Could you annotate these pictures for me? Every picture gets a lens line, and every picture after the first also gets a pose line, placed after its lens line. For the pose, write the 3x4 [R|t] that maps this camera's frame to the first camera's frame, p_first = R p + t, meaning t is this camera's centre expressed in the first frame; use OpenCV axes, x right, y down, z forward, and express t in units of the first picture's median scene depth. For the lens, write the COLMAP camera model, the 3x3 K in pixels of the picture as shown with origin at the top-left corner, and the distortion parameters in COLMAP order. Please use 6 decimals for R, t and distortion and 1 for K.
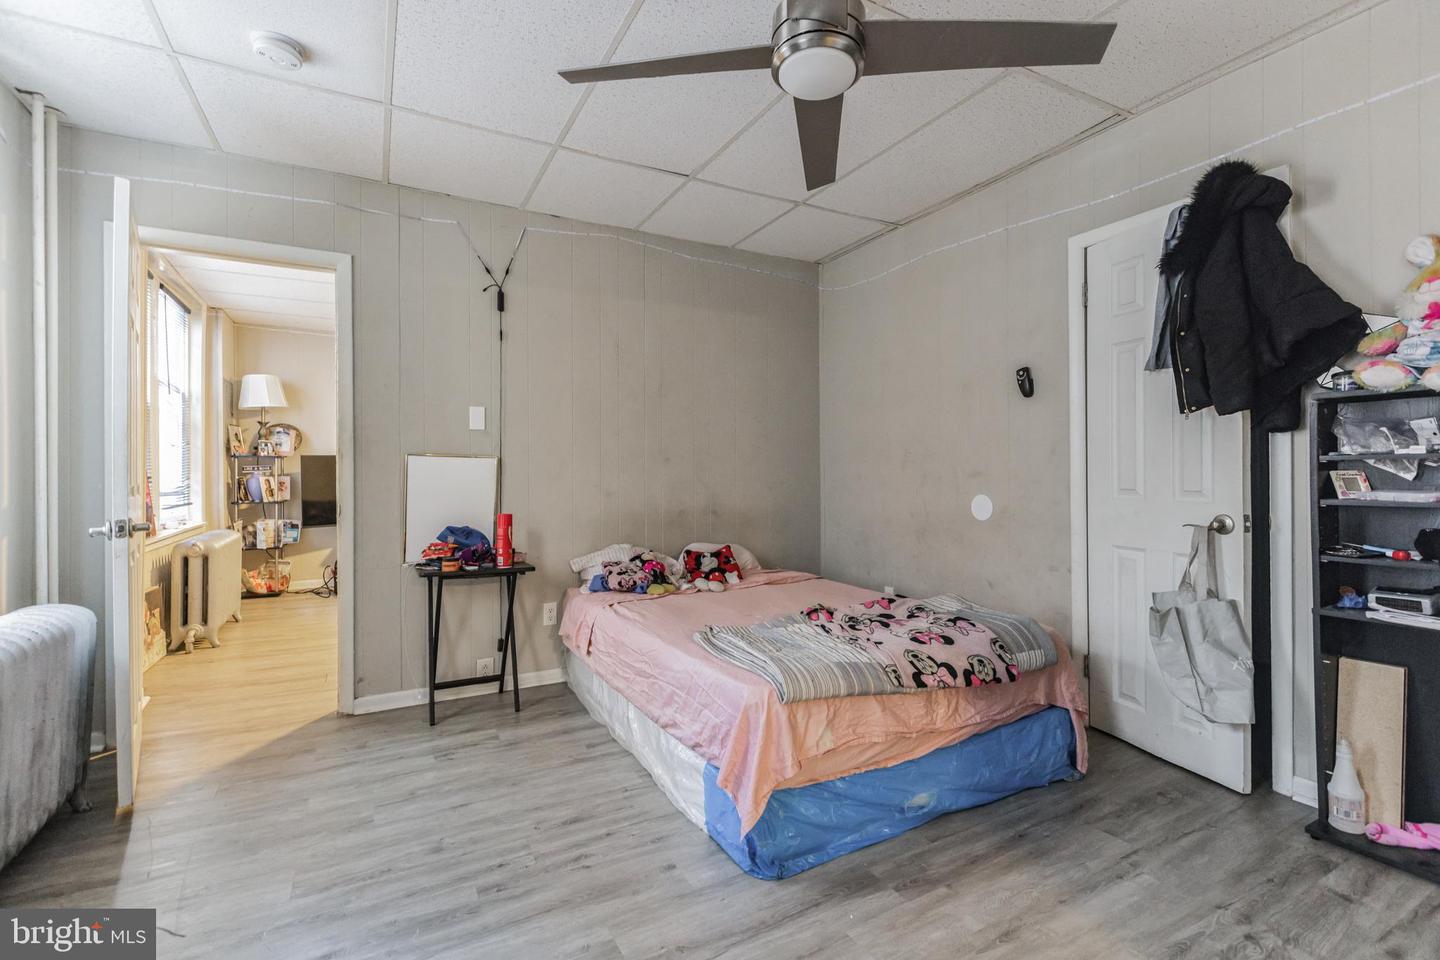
lens RADIAL K [[642.5, 0, 718.6], [0, 642.5, 473.2], [0, 0, 1]] dist [0.003306, 0.000087]
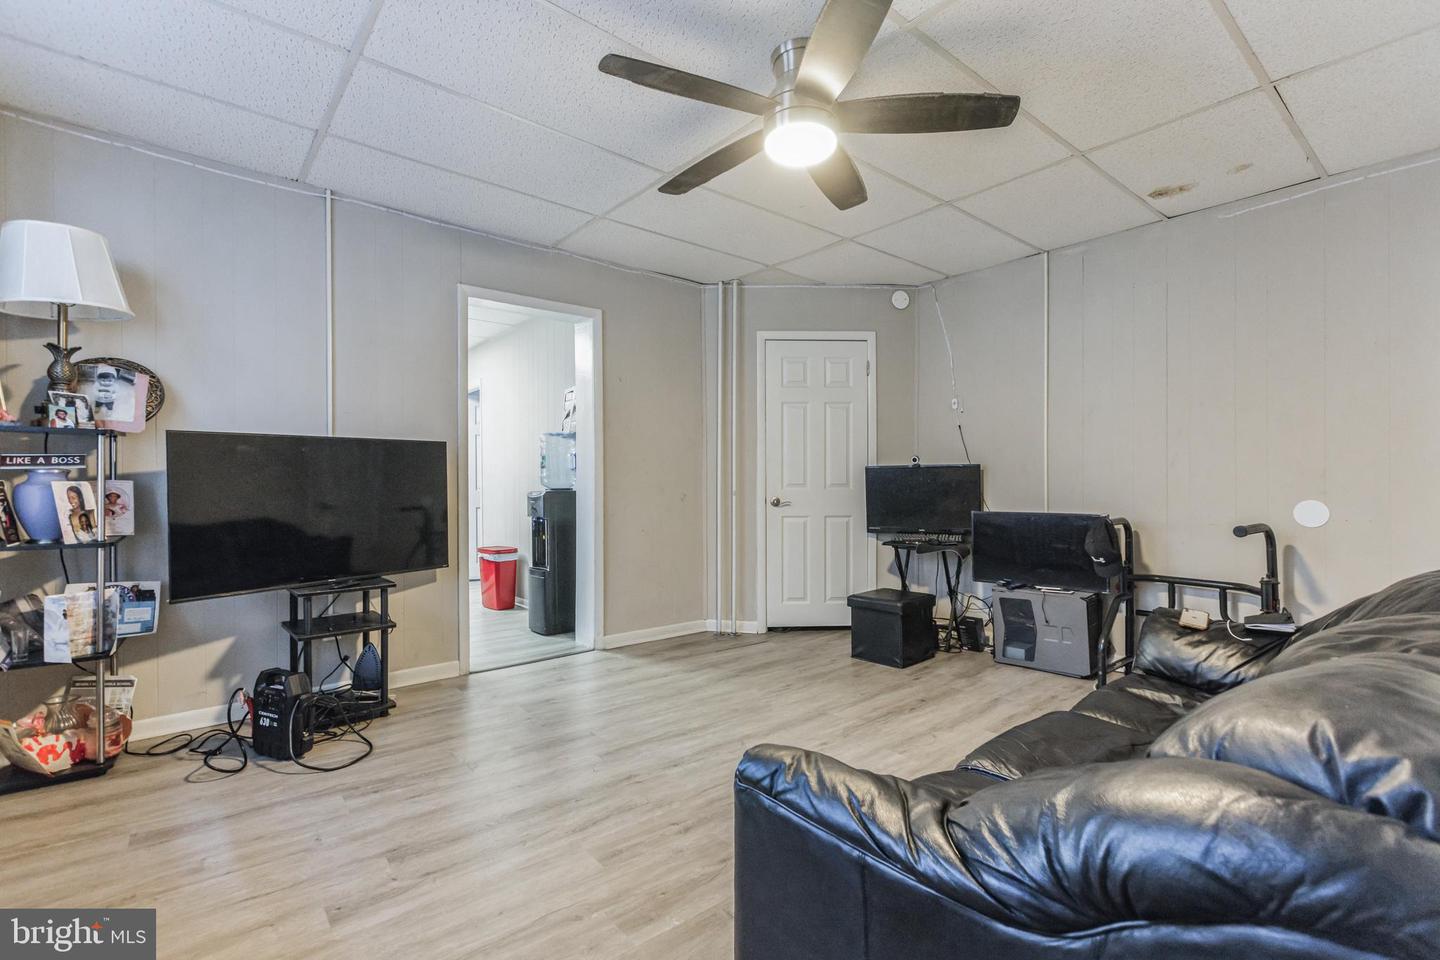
lens RADIAL K [[642.5, 0, 720.8], [0, 642.5, 489.2], [0, 0, 1]] dist [0.003306, 0.000087]
pose [[0.982839, 0.000685, 0.184463, -0.368407], [-0.000628, 1.000000, -0.000369, 0.010725], [-0.184463, 0.000247, 0.982839, 0.515733]]
